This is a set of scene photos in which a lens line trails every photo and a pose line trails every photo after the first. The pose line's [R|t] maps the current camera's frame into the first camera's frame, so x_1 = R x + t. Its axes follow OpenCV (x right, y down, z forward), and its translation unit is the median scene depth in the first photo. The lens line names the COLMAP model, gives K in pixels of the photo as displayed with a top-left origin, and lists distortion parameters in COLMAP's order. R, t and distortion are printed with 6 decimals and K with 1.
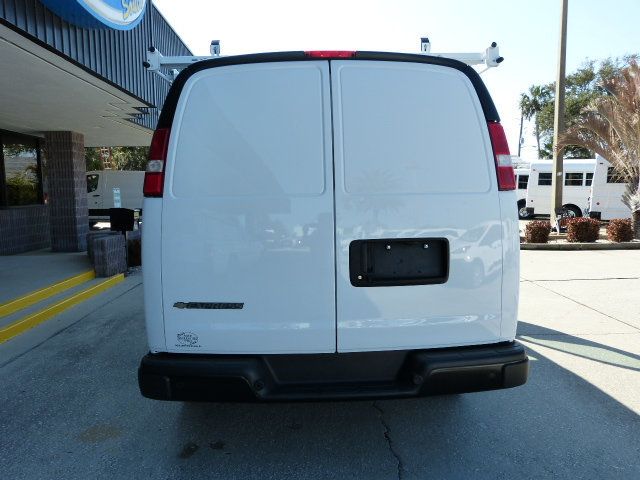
lens RADIAL K [[481.8, 0, 320.5], [0, 481.8, 244.6], [0, 0, 1]] dist [-0.030368, 0.016399]
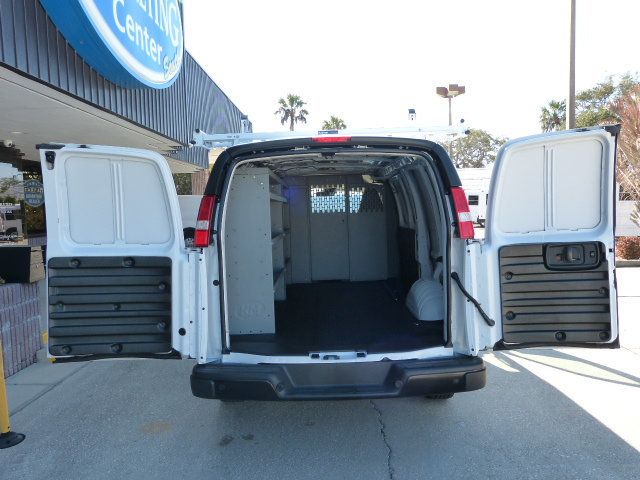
lens RADIAL K [[481.8, 0, 320.5], [0, 481.8, 244.6], [0, 0, 1]] dist [-0.030368, 0.016399]
pose [[0.998833, -0.009578, -0.047329, 0.042289], [0.008182, 0.999528, -0.029622, -0.053036], [0.047590, 0.029200, 0.998440, -0.278157]]
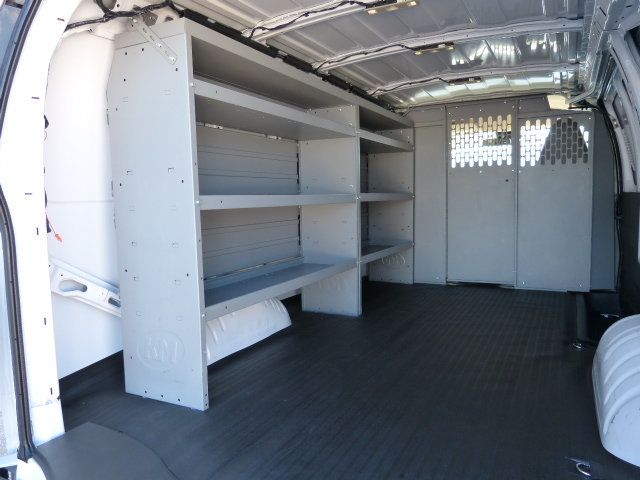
lens RADIAL K [[481.8, 0, 320.5], [0, 481.8, 244.6], [0, 0, 1]] dist [-0.030368, 0.016399]
pose [[0.866744, 0.050573, -0.496183, 0.242863], [-0.046194, 0.998710, 0.021100, -0.066669], [0.496609, 0.004633, 0.867962, 0.596331]]
